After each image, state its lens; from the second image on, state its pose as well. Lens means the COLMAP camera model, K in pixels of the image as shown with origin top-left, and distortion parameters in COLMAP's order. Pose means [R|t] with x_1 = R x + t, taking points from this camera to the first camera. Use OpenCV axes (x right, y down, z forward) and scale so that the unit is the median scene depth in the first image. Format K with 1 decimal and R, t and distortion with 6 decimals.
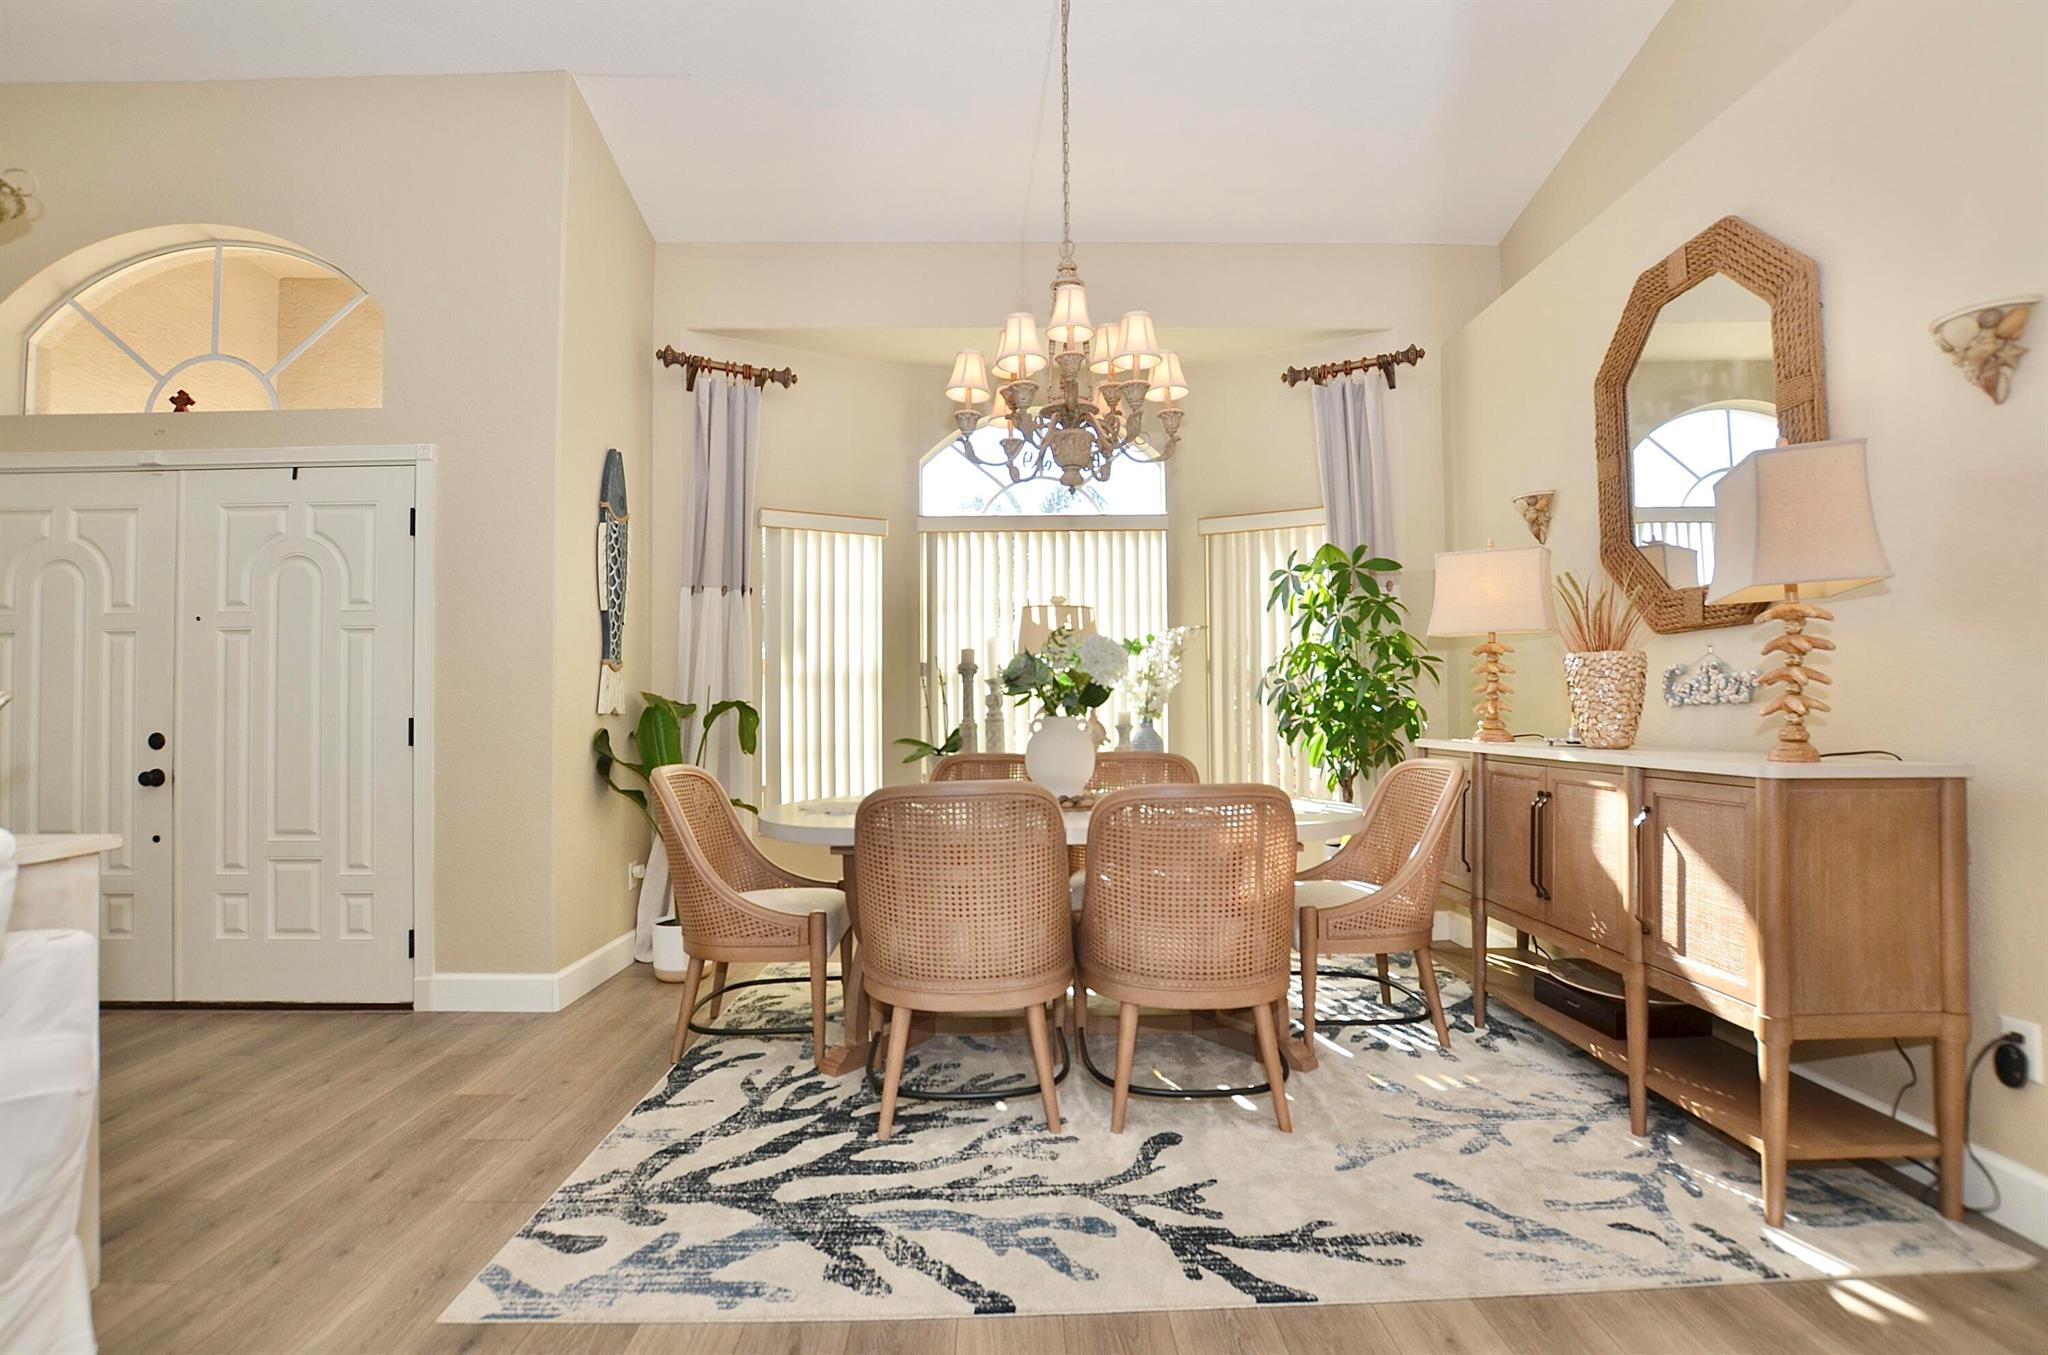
lens RADIAL K [[920.7, 0, 1026.4], [0, 920.7, 684.2], [0, 0, 1]] dist [-0.039129, 0.006688]
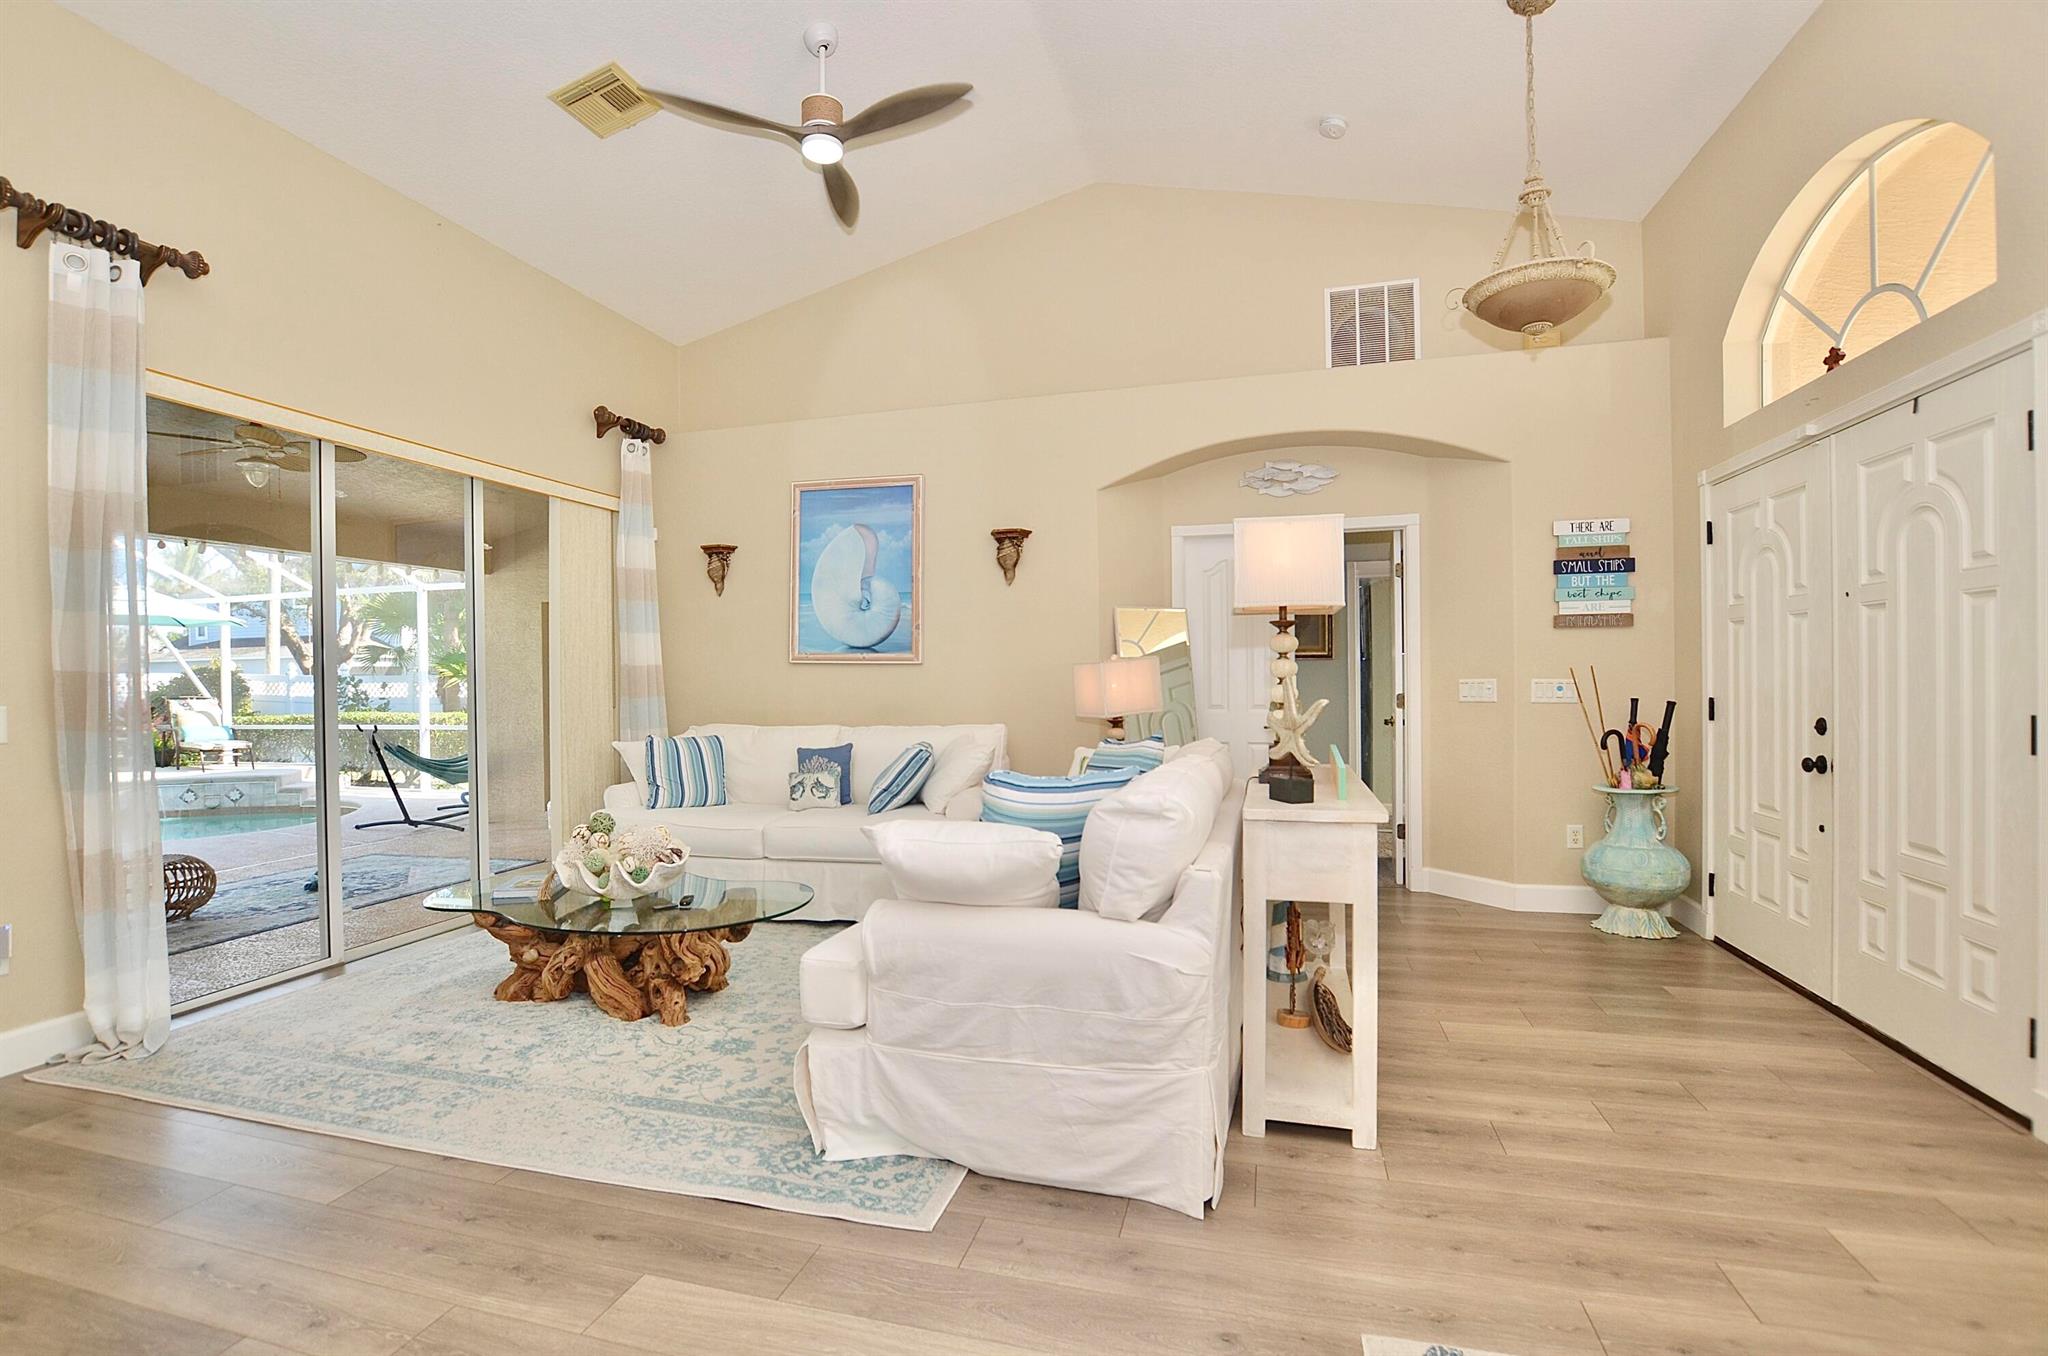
lens RADIAL K [[932.0, 0, 998.7], [0, 932.0, 685.9], [0, 0, 1]] dist [-0.029554, 0.000972]
pose [[-0.295449, 0.020123, -0.955147, 0.210962], [0.040278, 0.999152, 0.008591, -0.023295], [0.954509, -0.035933, -0.296008, 0.447735]]
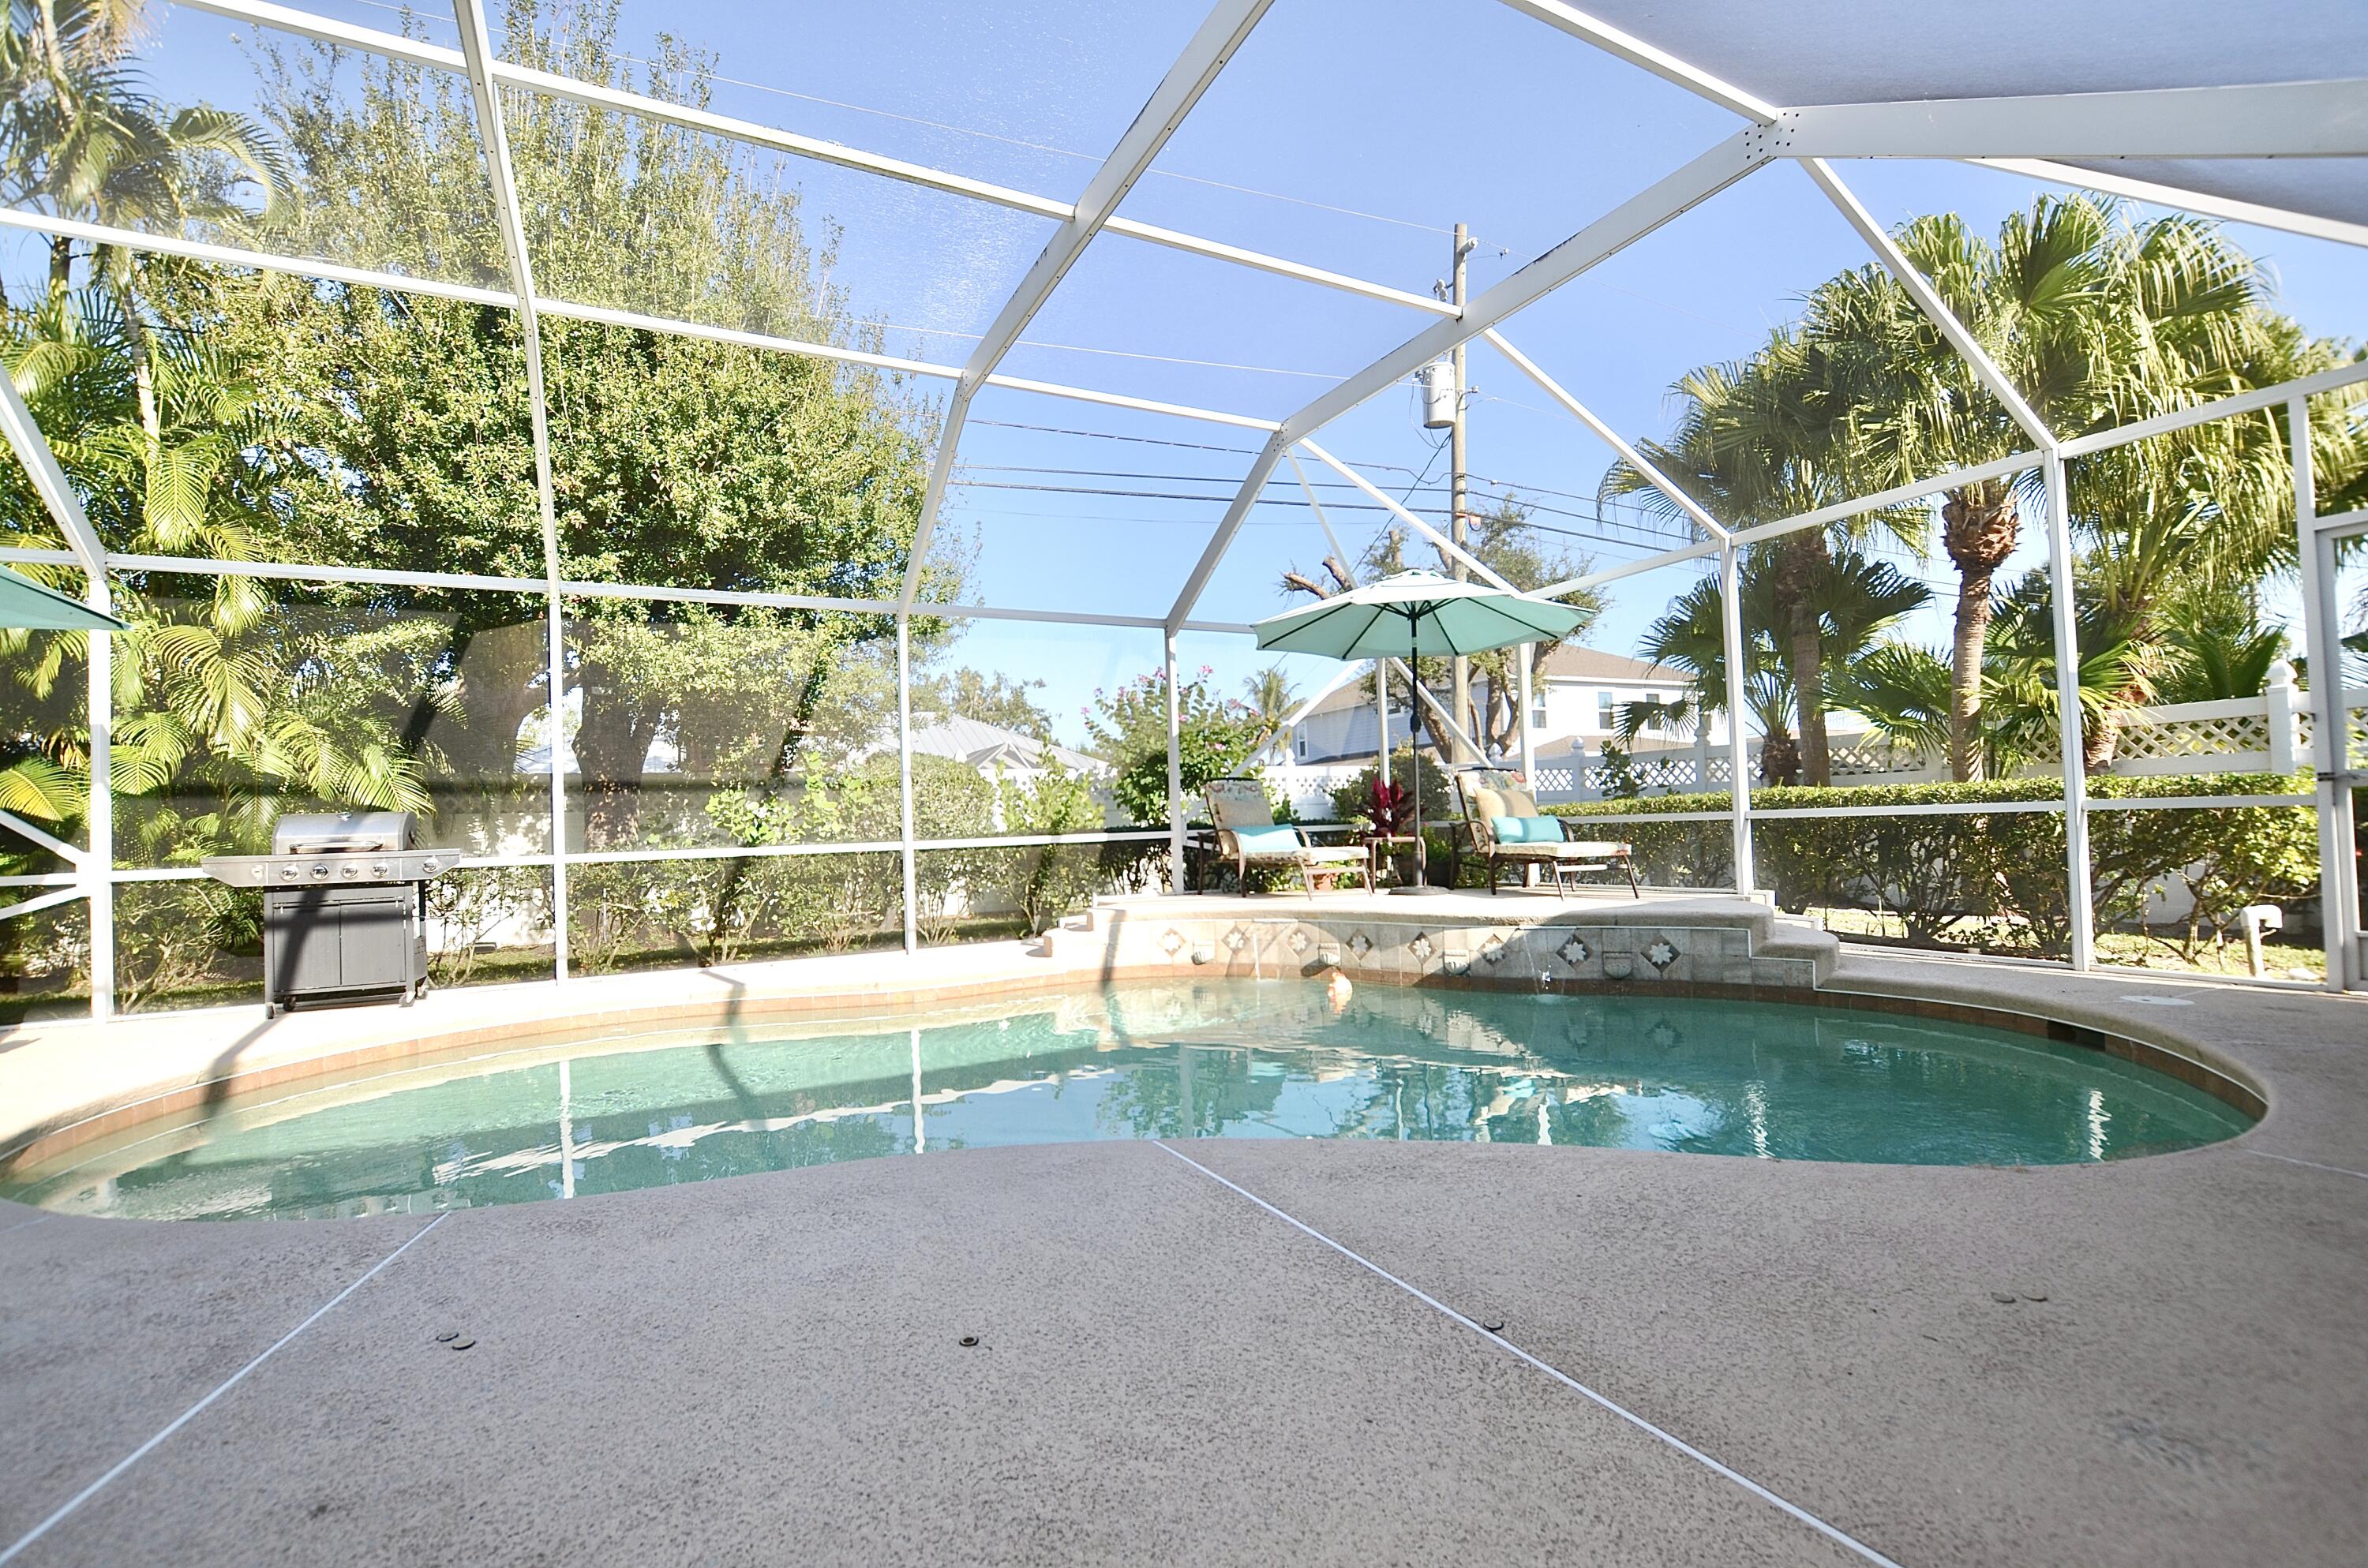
lens RADIAL K [[1042.8, 0, 1181.9], [0, 1042.8, 794.5], [0, 0, 1]] dist [-0.029367, 0.000648]
pose [[-0.888031, 0.026134, -0.459041, -0.636312], [0.054239, 0.997367, -0.048145, 0.064849], [0.456574, -0.067652, -0.887110, -2.034835]]
